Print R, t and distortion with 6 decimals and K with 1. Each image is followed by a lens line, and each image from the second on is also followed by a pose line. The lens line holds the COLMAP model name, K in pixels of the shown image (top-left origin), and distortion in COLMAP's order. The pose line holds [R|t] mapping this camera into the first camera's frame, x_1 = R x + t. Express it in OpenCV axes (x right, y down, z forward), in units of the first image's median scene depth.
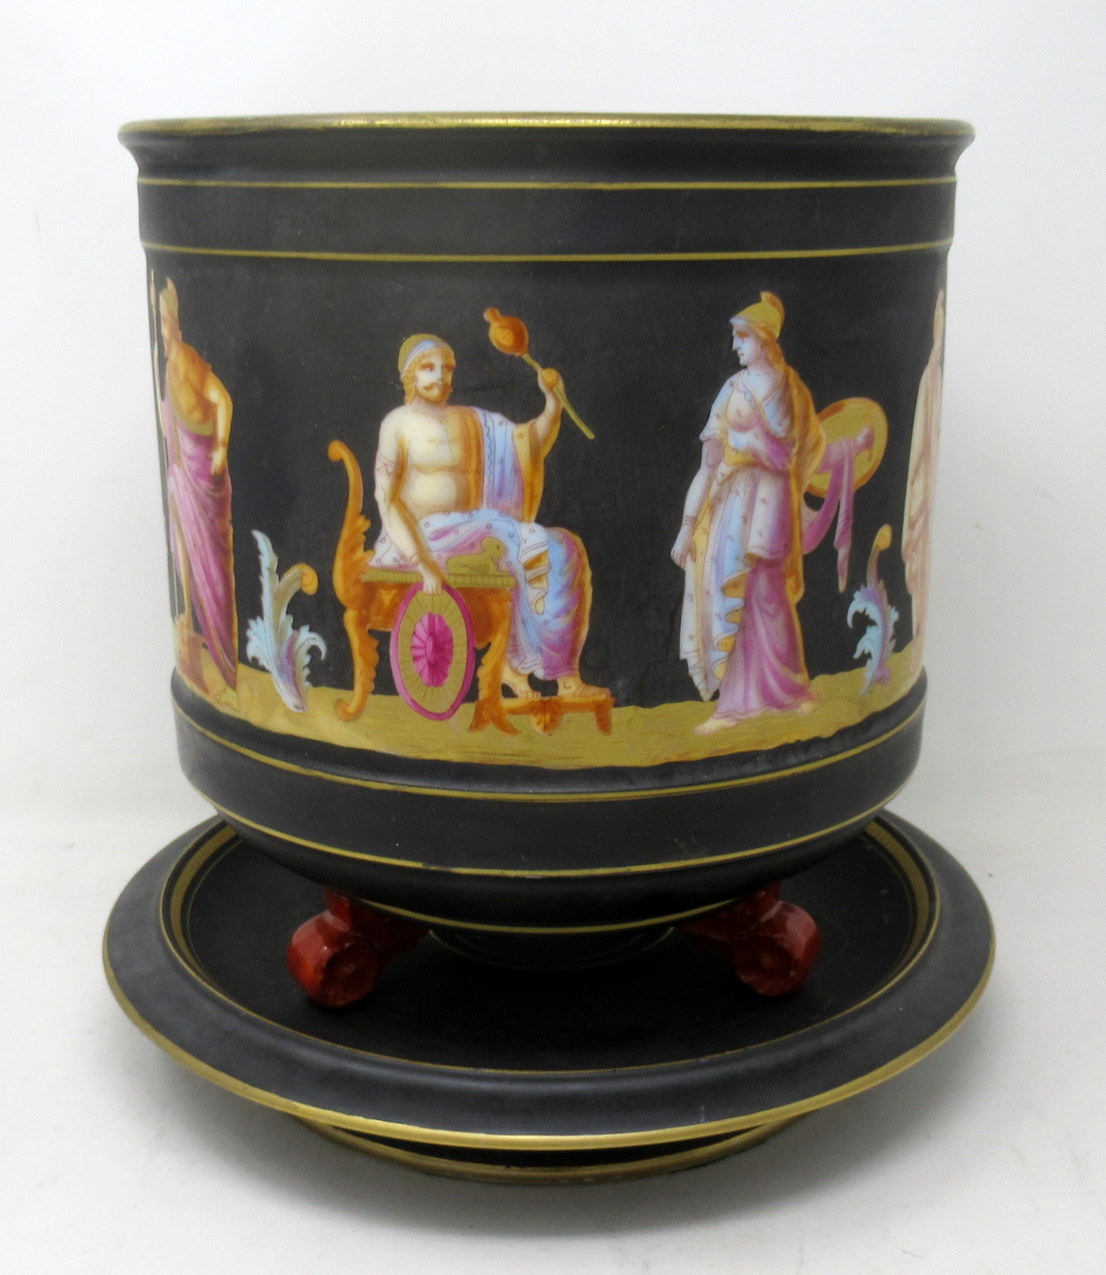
lens RADIAL K [[1494.3, 0, 553.0], [0, 1494.3, 637.5], [0, 0, 1]] dist [0.017045, -0.002006]
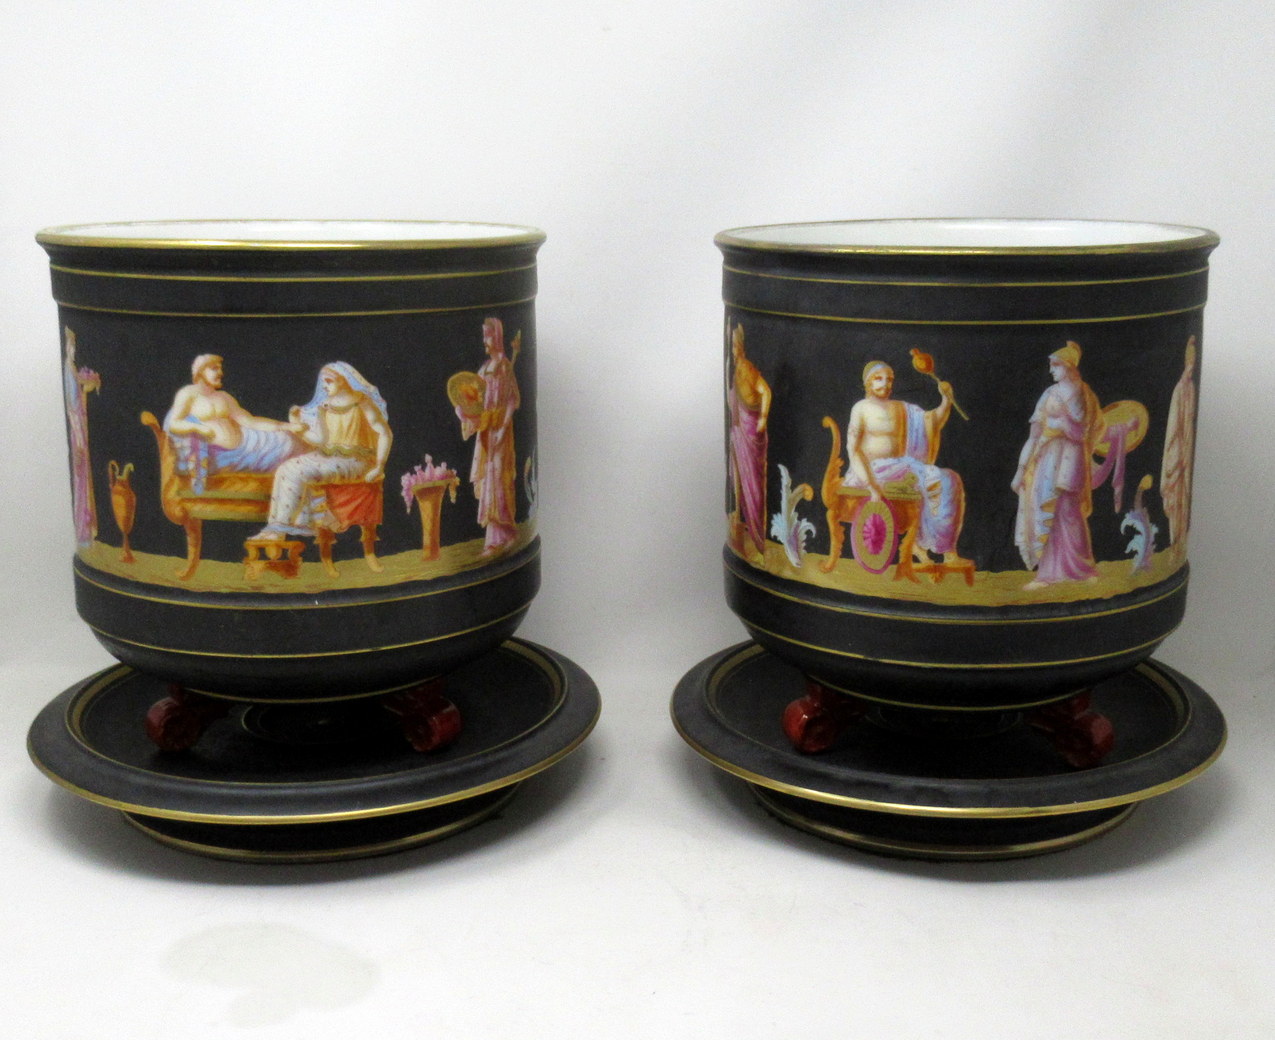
lens RADIAL K [[1595.9, 0, 637.5], [0, 1595.9, 520.0], [0, 0, 1]] dist [-0.106506, -0.011091]
pose [[0.966182, 0.043547, -0.254158, 0.128511], [-0.054710, 0.997816, -0.037014, 0.077388], [0.251991, 0.049667, 0.966454, -0.913073]]
